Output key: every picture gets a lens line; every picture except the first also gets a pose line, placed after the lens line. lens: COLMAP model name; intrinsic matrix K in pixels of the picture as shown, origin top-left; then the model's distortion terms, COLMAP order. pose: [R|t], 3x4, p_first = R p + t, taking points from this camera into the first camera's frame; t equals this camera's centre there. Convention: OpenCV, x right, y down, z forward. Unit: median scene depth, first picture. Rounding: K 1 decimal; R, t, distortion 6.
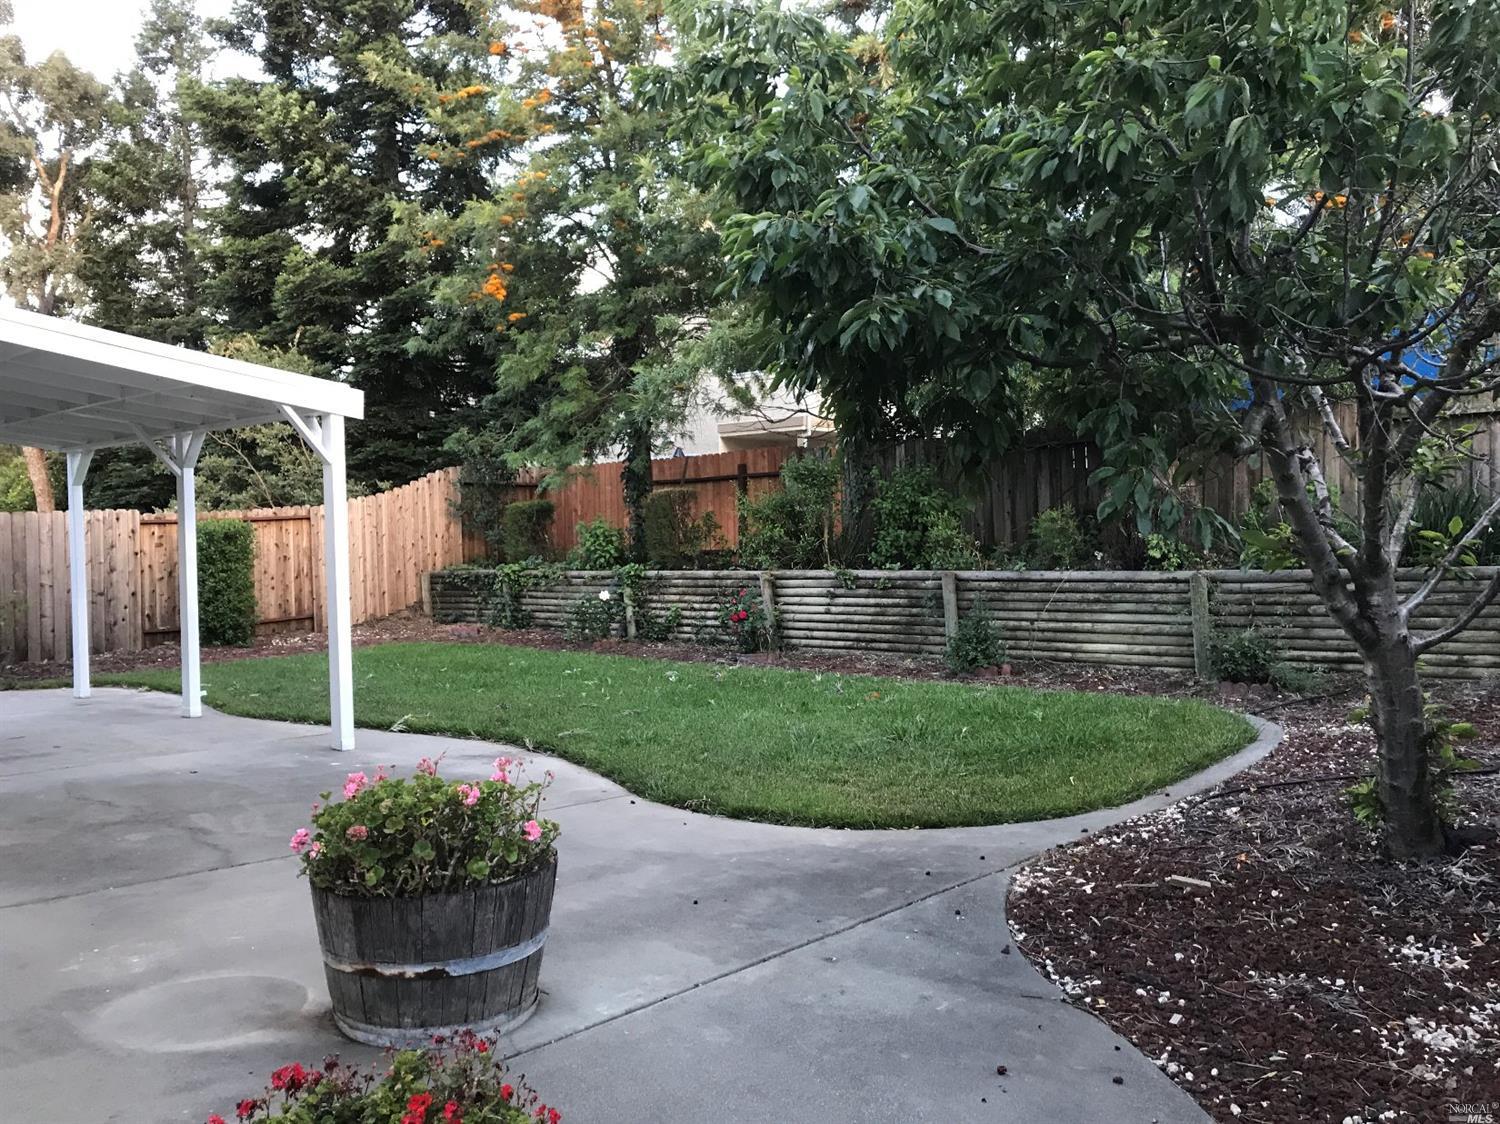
lens RADIAL K [[1224.8, 0, 756.0], [0, 1224.8, 541.6], [0, 0, 1]] dist [0.049704, -0.068894]
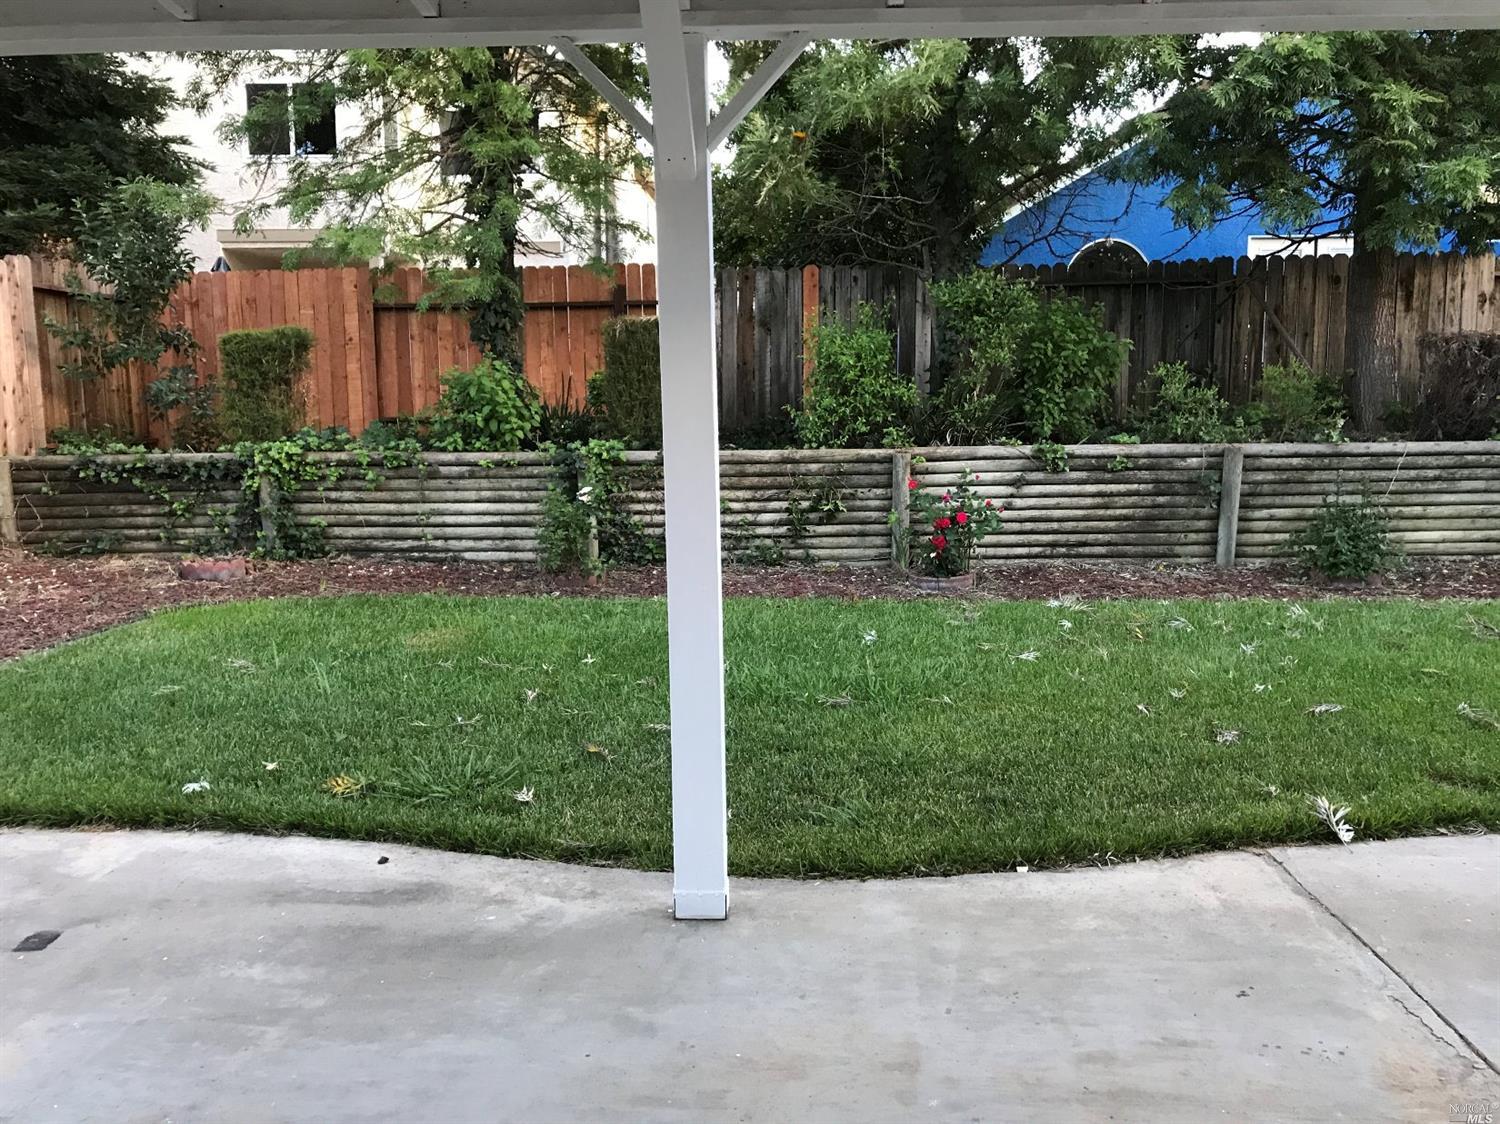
lens RADIAL K [[1224.8, 0, 756.0], [0, 1224.8, 541.6], [0, 0, 1]] dist [0.049704, -0.068894]
pose [[0.776602, -0.075359, 0.625468, -0.501049], [-0.002152, 0.992497, 0.122252, -0.007387], [-0.629987, -0.096287, 0.770613, 0.574877]]
